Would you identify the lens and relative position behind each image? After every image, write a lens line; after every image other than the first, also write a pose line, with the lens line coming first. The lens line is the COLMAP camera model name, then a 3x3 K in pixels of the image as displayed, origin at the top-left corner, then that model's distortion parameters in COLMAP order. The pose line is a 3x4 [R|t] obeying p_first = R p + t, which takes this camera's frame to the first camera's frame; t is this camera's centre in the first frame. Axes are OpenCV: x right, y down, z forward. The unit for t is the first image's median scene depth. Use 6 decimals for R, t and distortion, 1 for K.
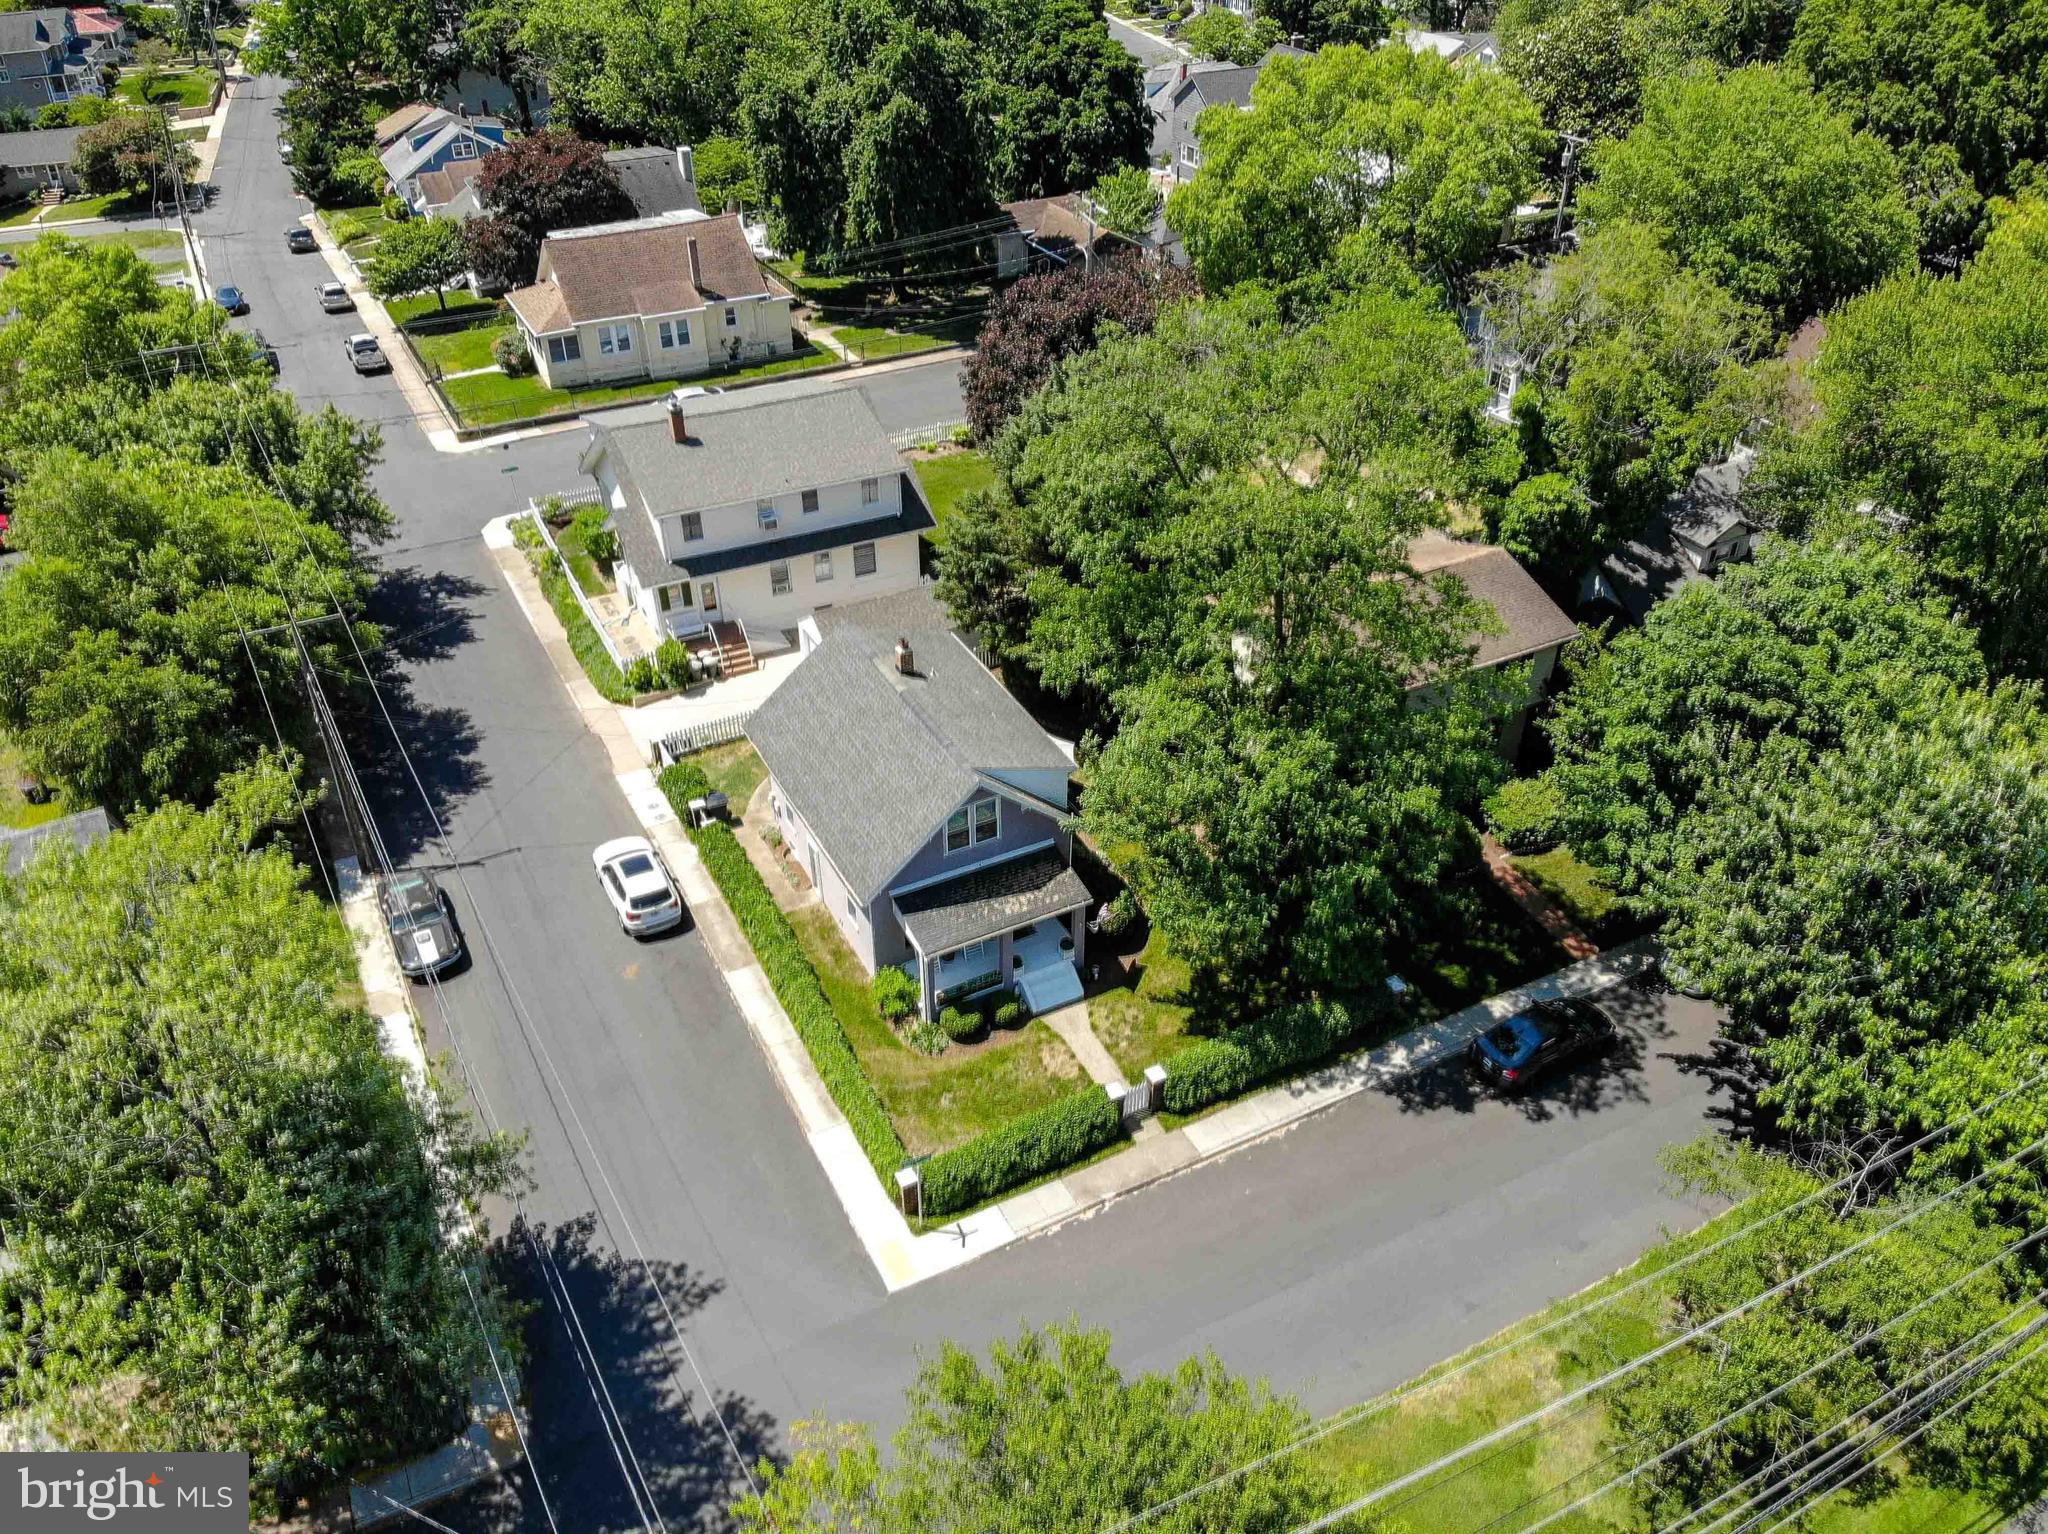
lens RADIAL K [[1541.9, 0, 1024.0], [0, 1541.9, 767.0], [0, 0, 1]] dist [0.158919, -0.370455]
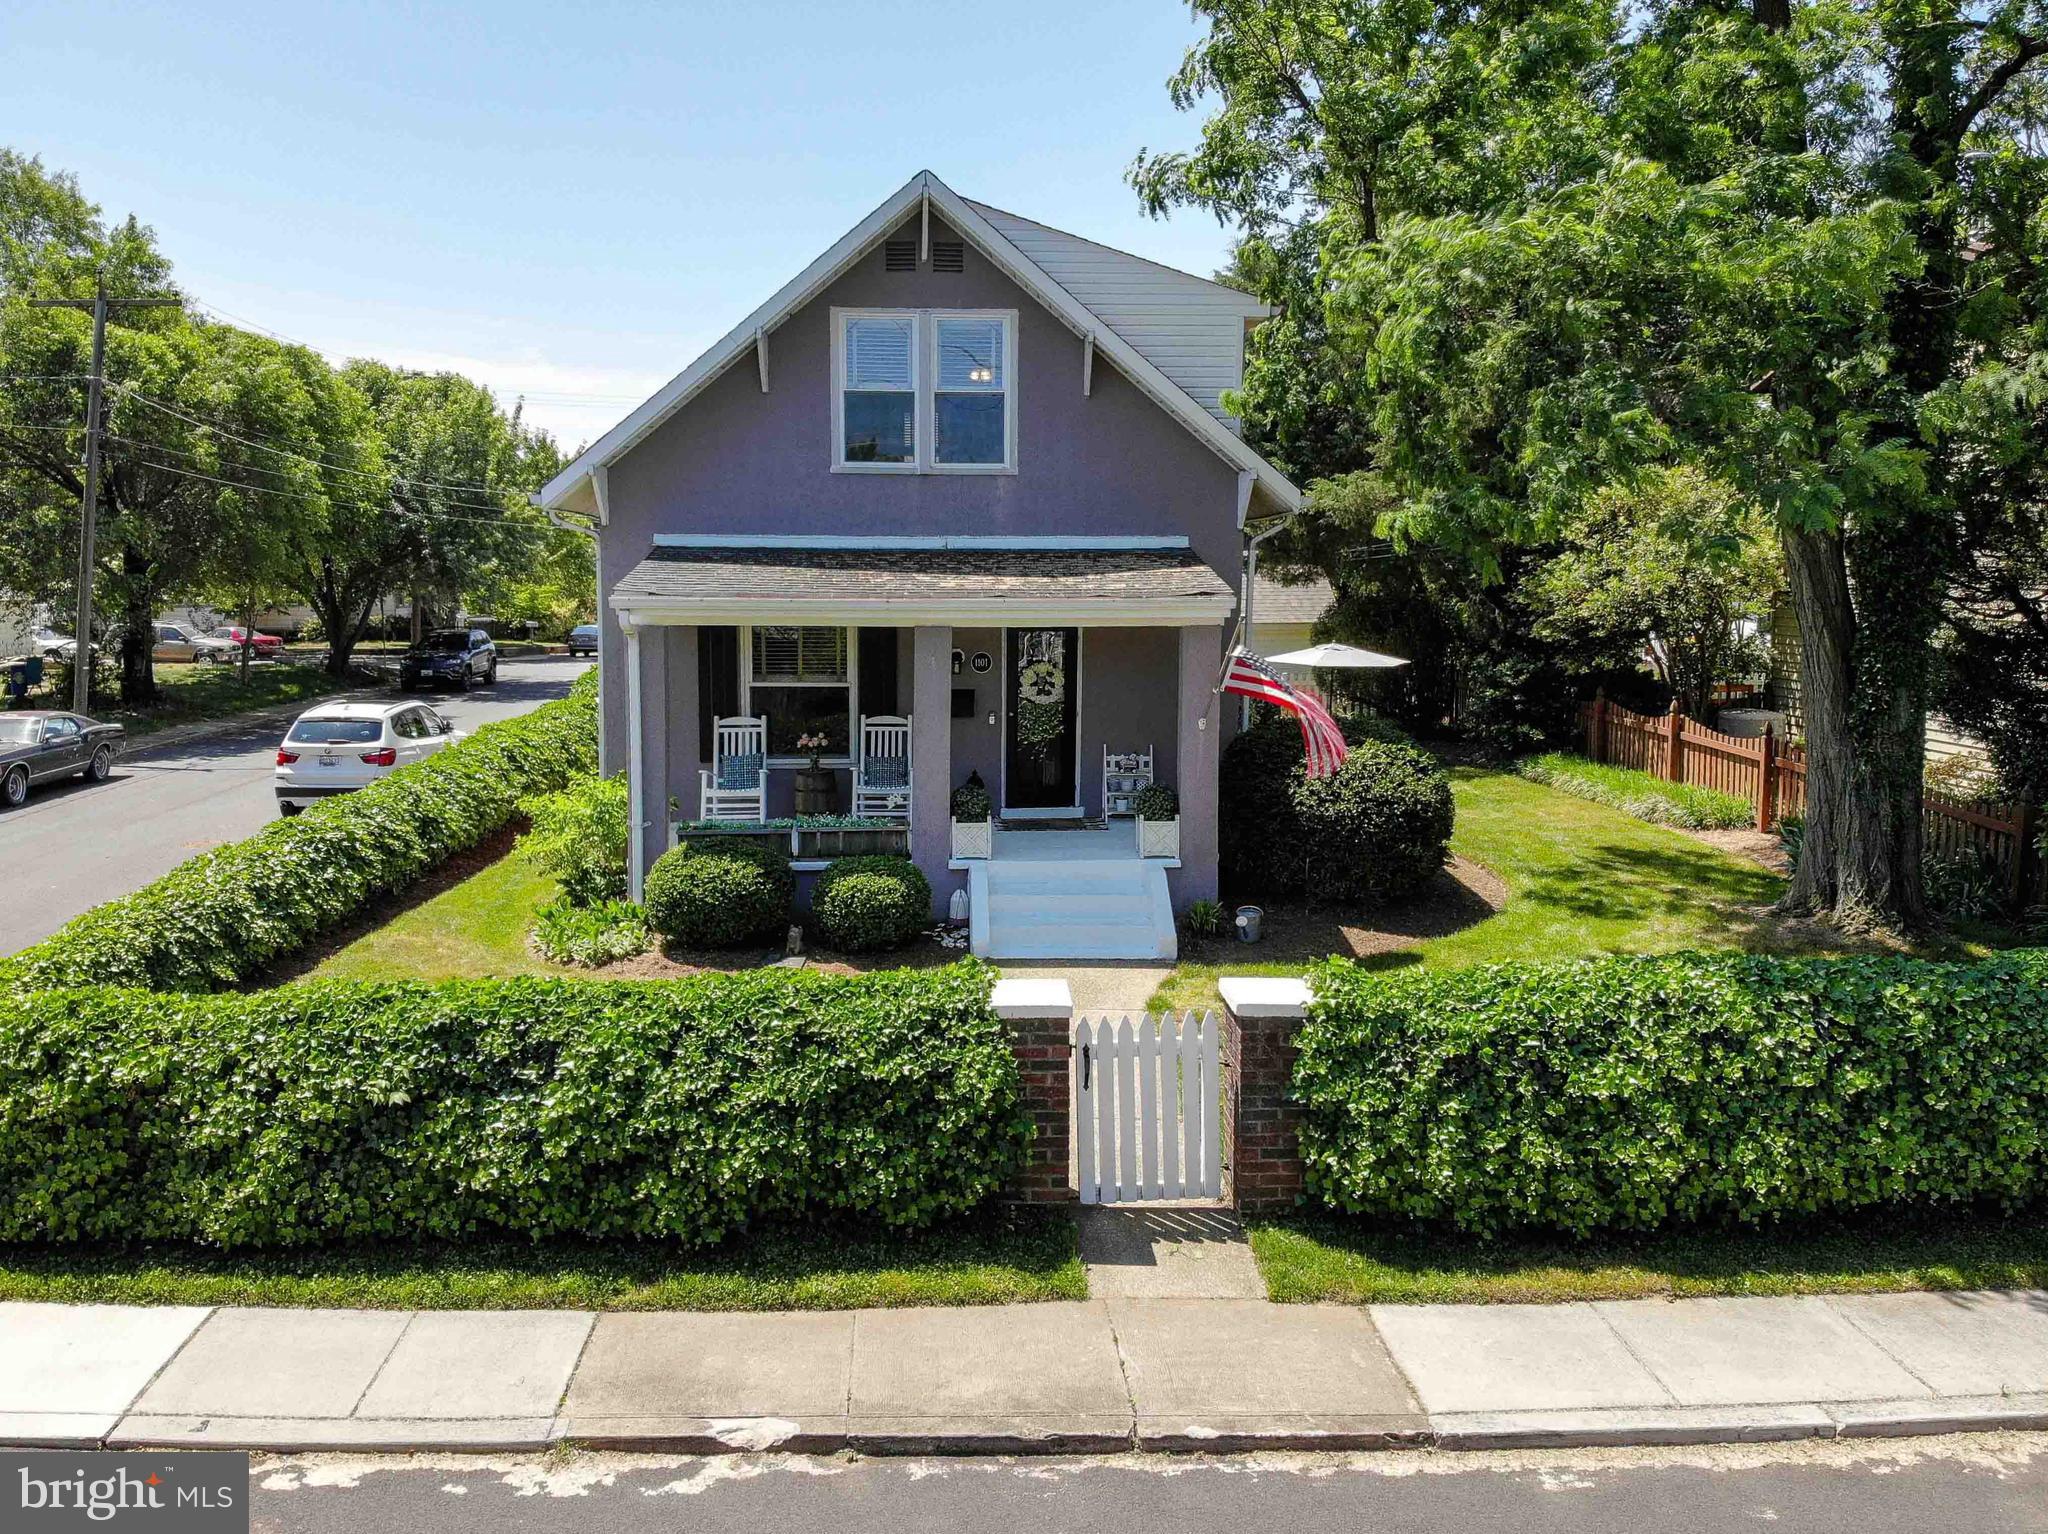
lens RADIAL K [[1553.6, 0, 939.1], [0, 1553.6, 726.5], [0, 0, 1]] dist [0.053245, -0.090900]
pose [[0.893519, 0.042766, -0.446984, 0.118621], [-0.254935, 0.867774, -0.426588, 0.231565], [0.369638, 0.495116, 0.786275, 0.706443]]
